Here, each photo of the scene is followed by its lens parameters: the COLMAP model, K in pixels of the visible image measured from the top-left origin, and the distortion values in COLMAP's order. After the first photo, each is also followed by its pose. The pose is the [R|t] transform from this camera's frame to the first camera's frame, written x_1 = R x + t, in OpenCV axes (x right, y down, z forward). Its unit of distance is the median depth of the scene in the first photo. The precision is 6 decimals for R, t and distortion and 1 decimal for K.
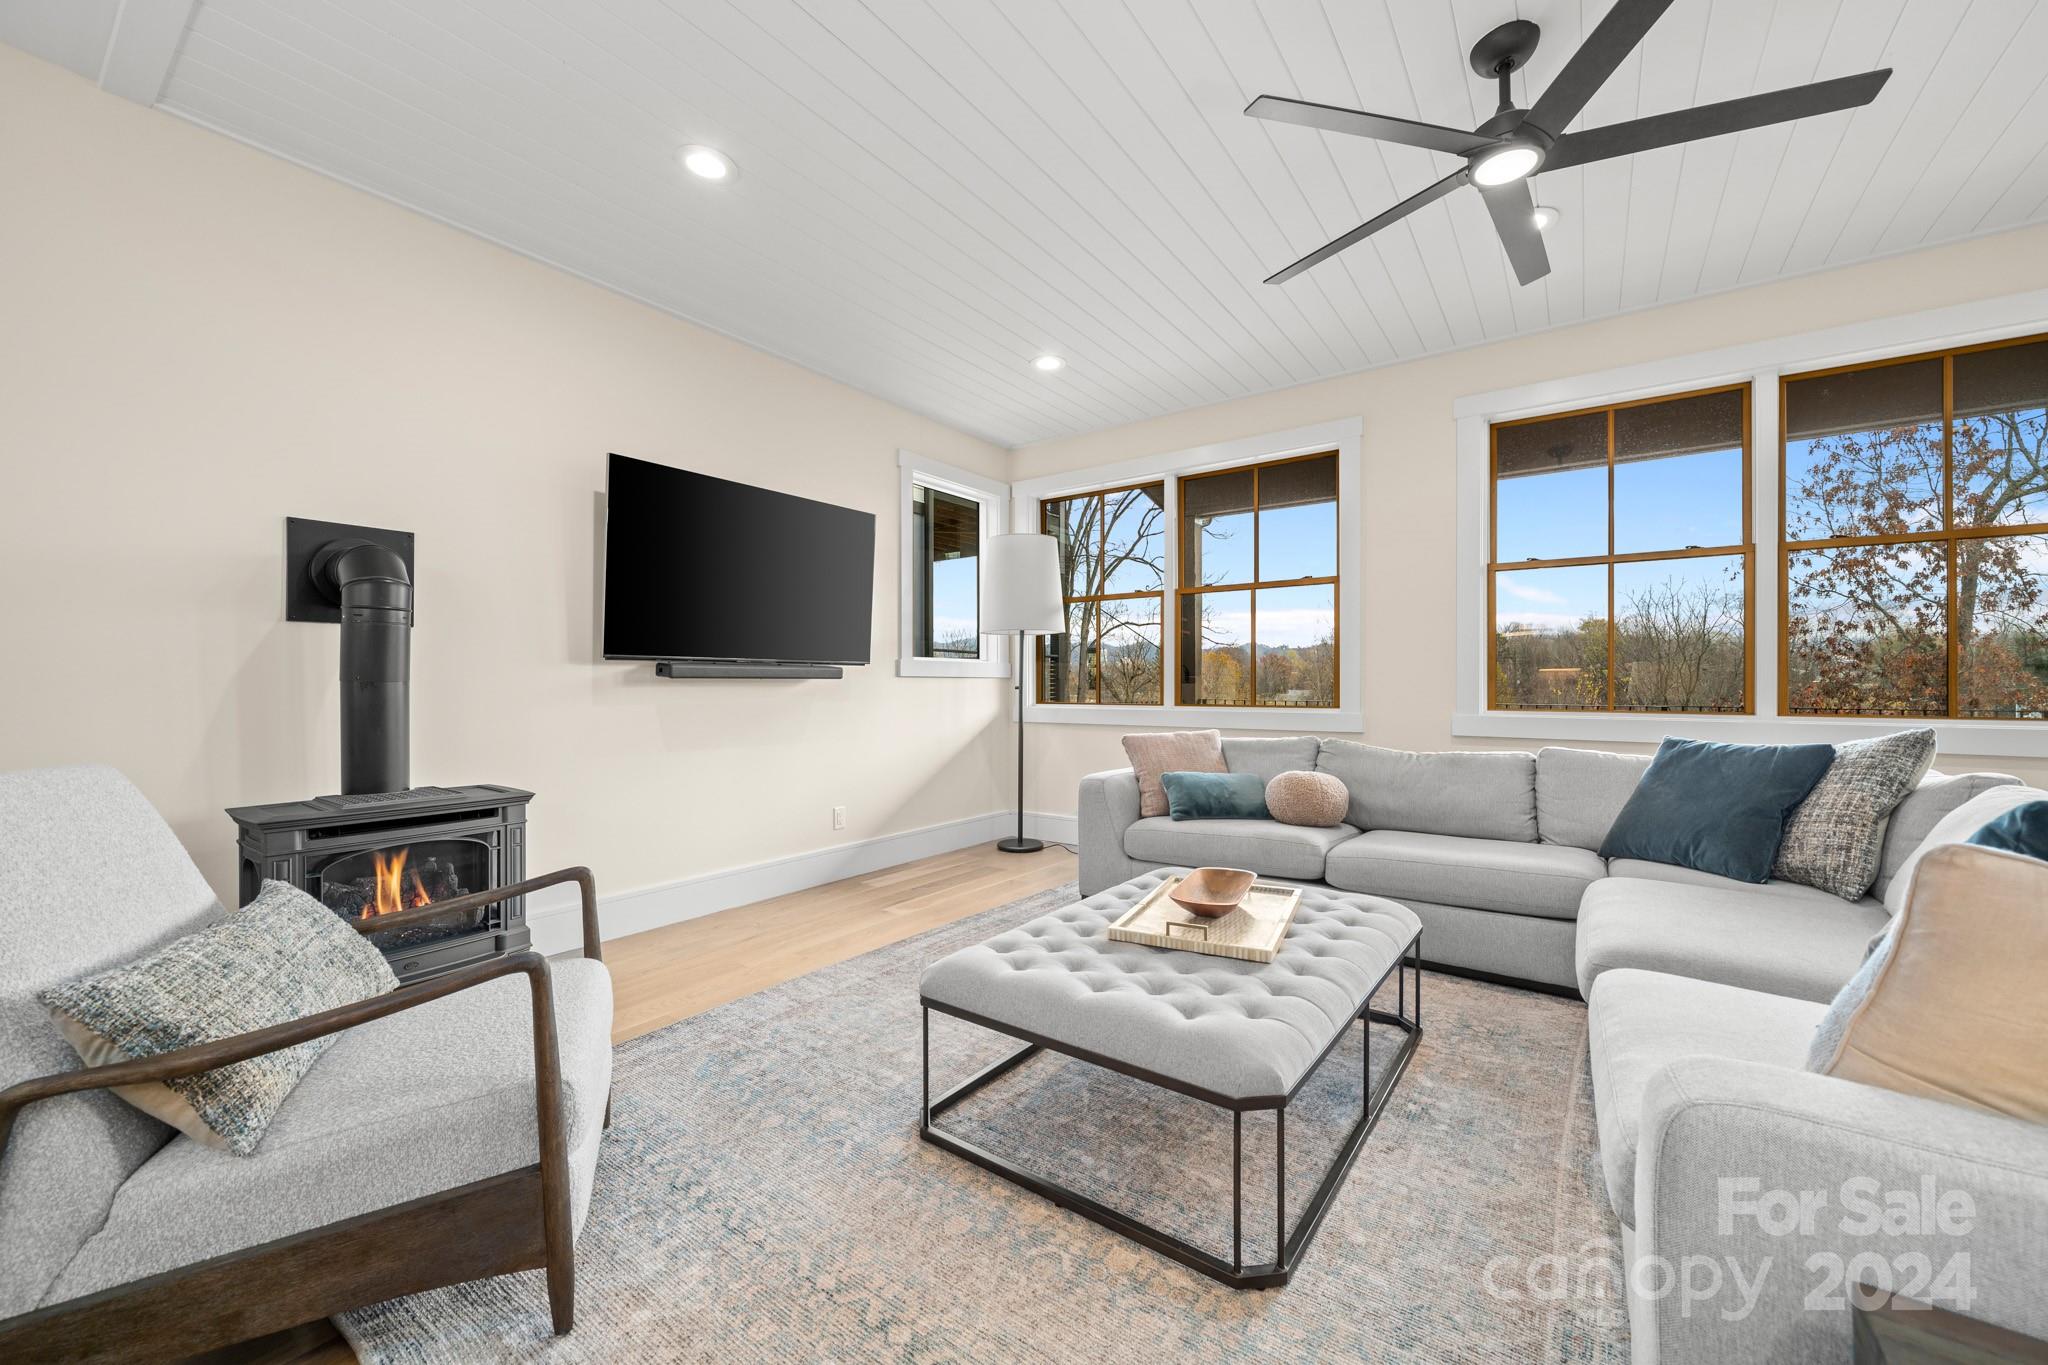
lens RADIAL K [[779.0, 0, 1024.0], [0, 779.0, 682.5], [0, 0, 1]] dist [-0.010784, -0.000152]
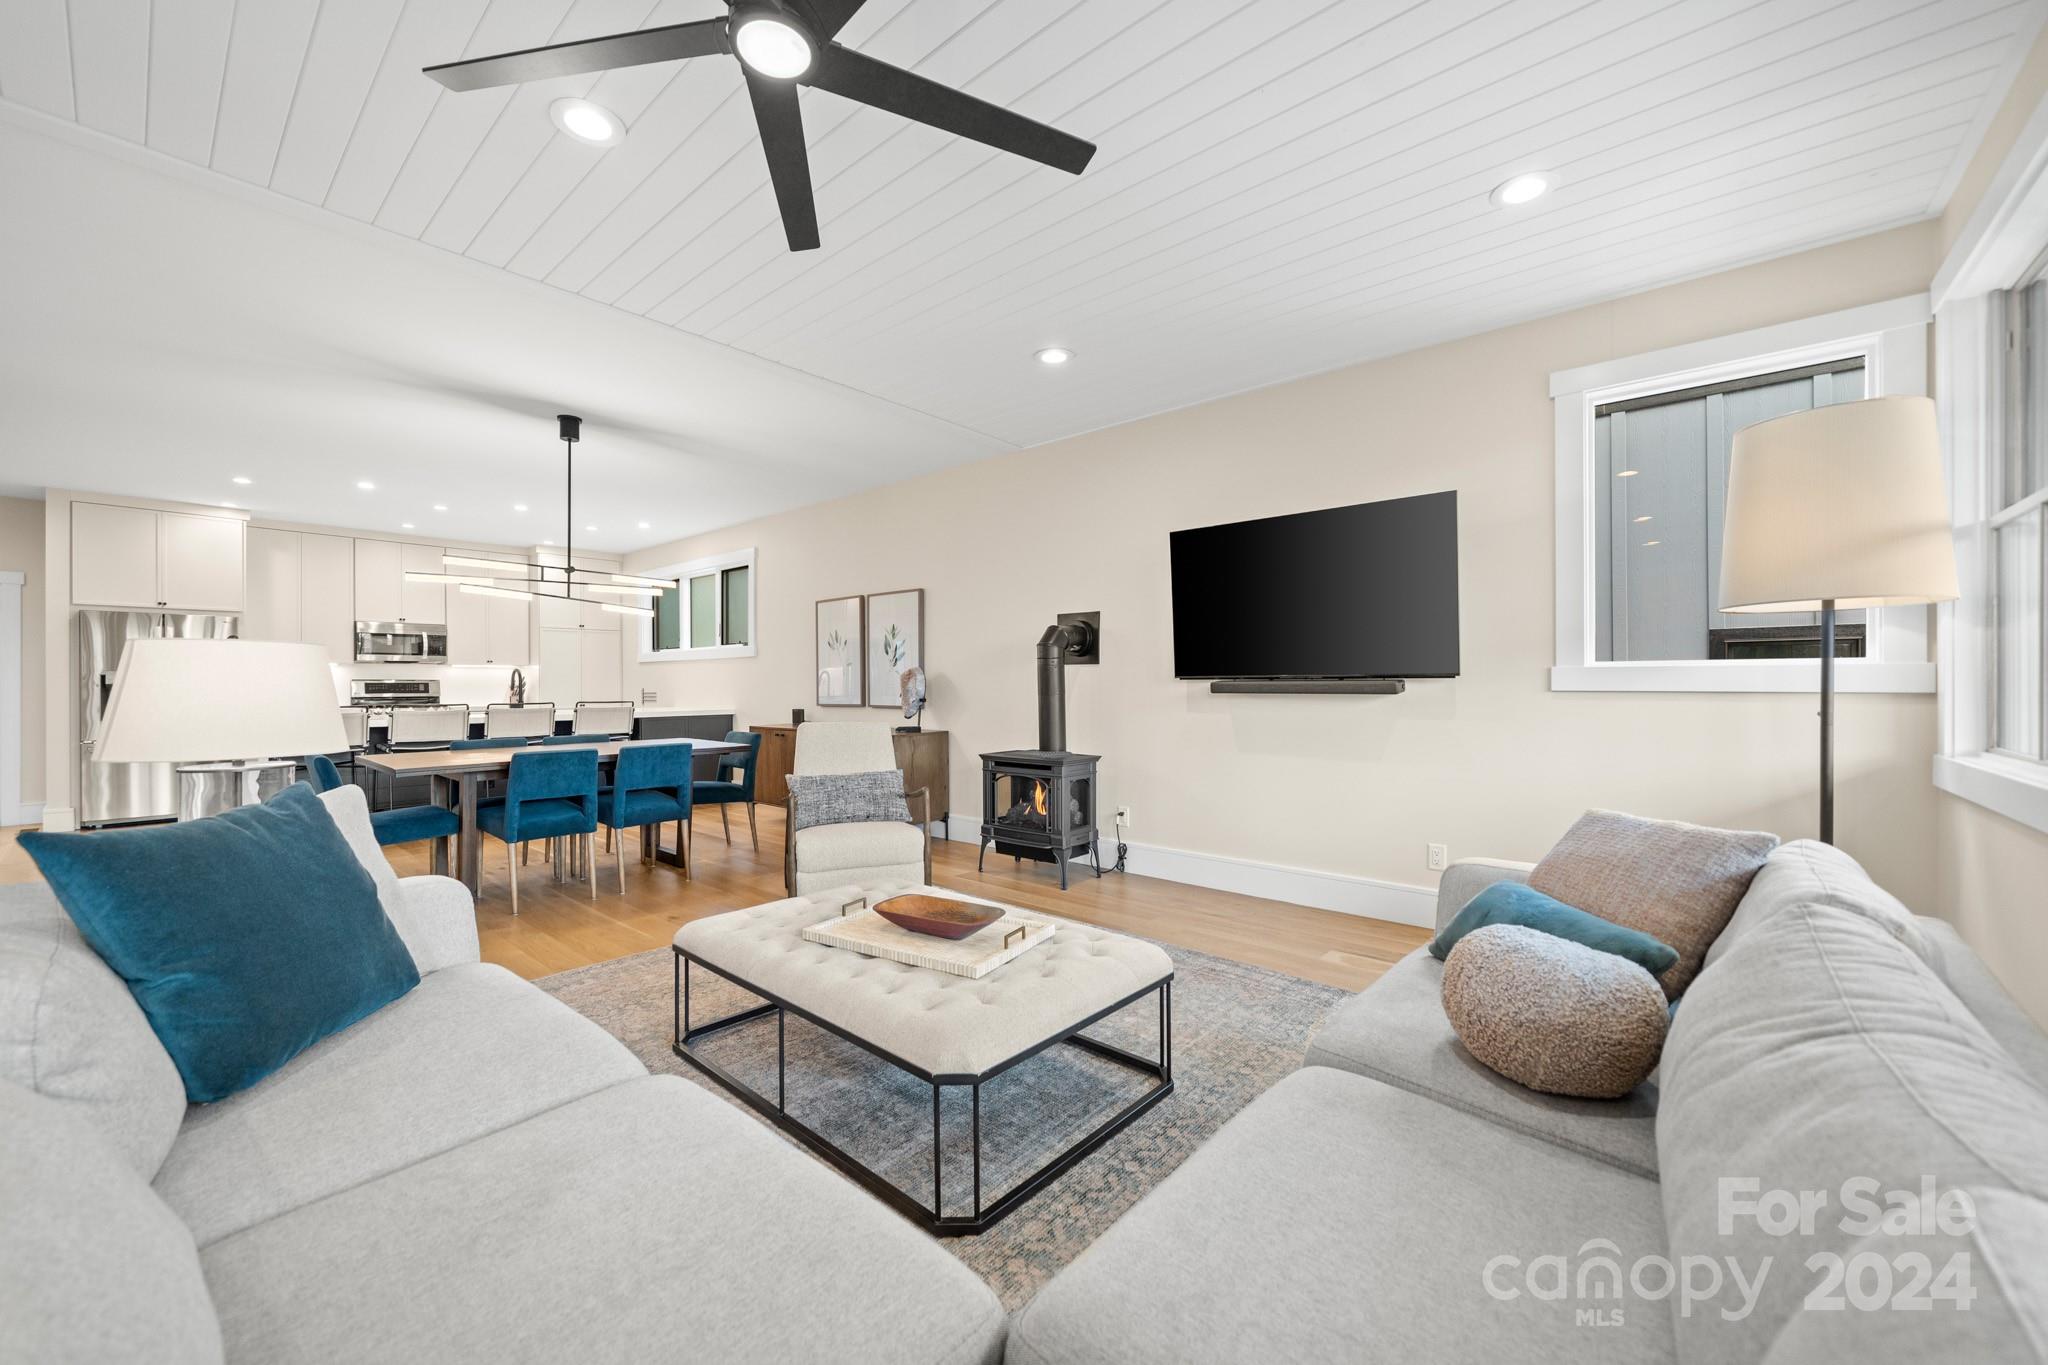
lens RADIAL K [[779.0, 0, 1024.0], [0, 779.0, 682.5], [0, 0, 1]] dist [-0.010784, -0.000152]
pose [[-0.090739, 0.000068, -0.995875, 0.843100], [0.004382, 0.999990, -0.000331, -0.025517], [0.995865, -0.004393, -0.090738, 0.810103]]
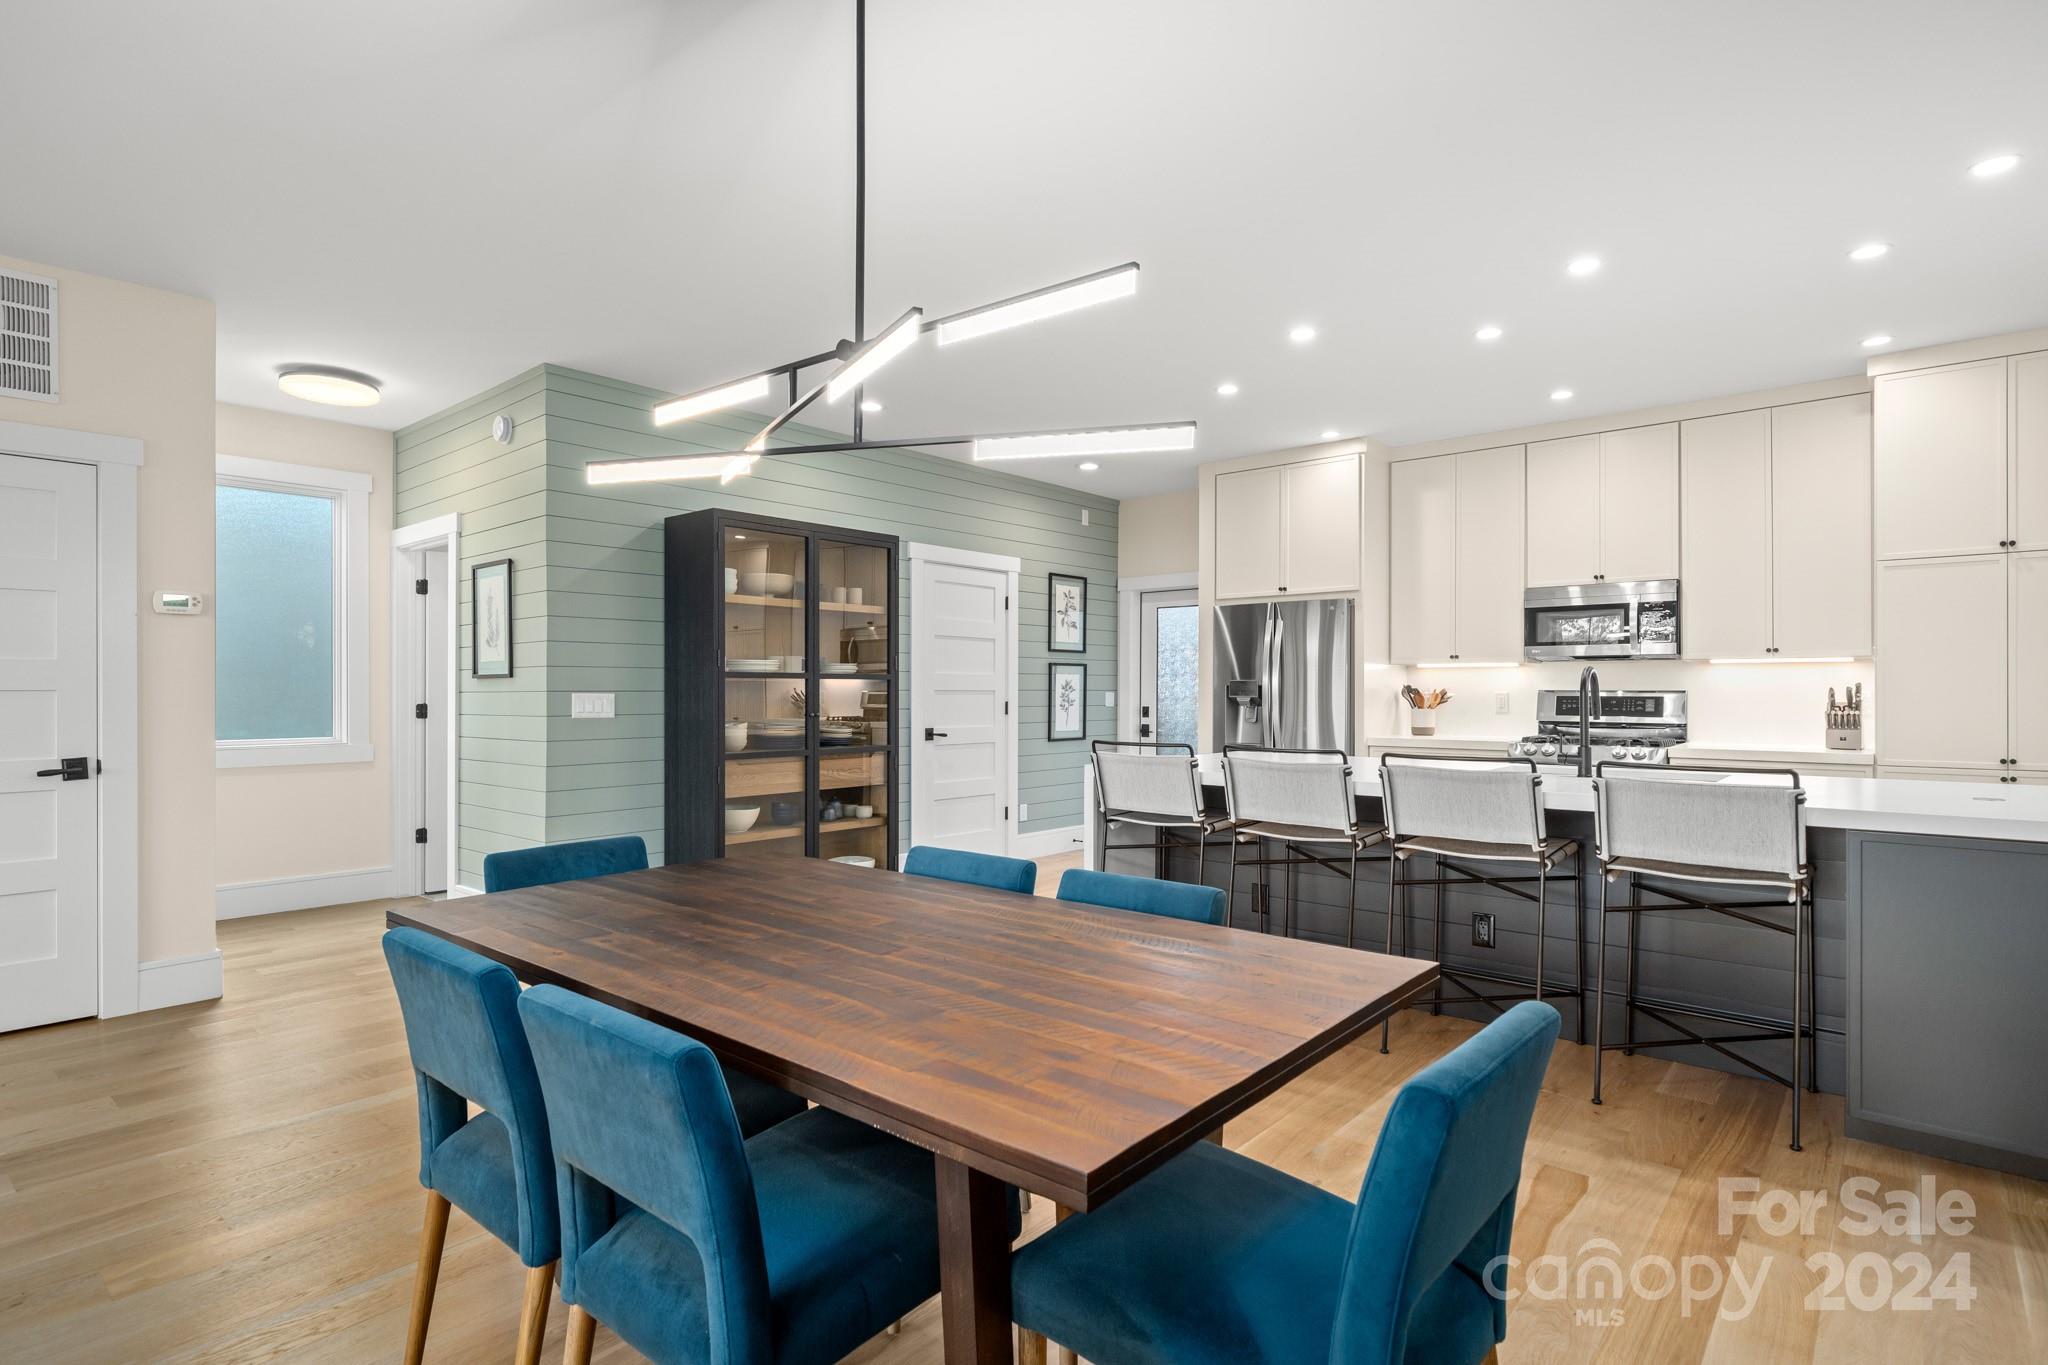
lens RADIAL K [[1038.2, 0, 1028.7], [0, 1038.2, 689.2], [0, 0, 1]] dist [0.001004, -0.000143]
pose [[-0.996302, 0.000070, 0.085923, -0.637607], [-0.000048, 0.999999, -0.001373, -0.044010], [-0.085924, -0.001372, -0.996301, 0.434438]]
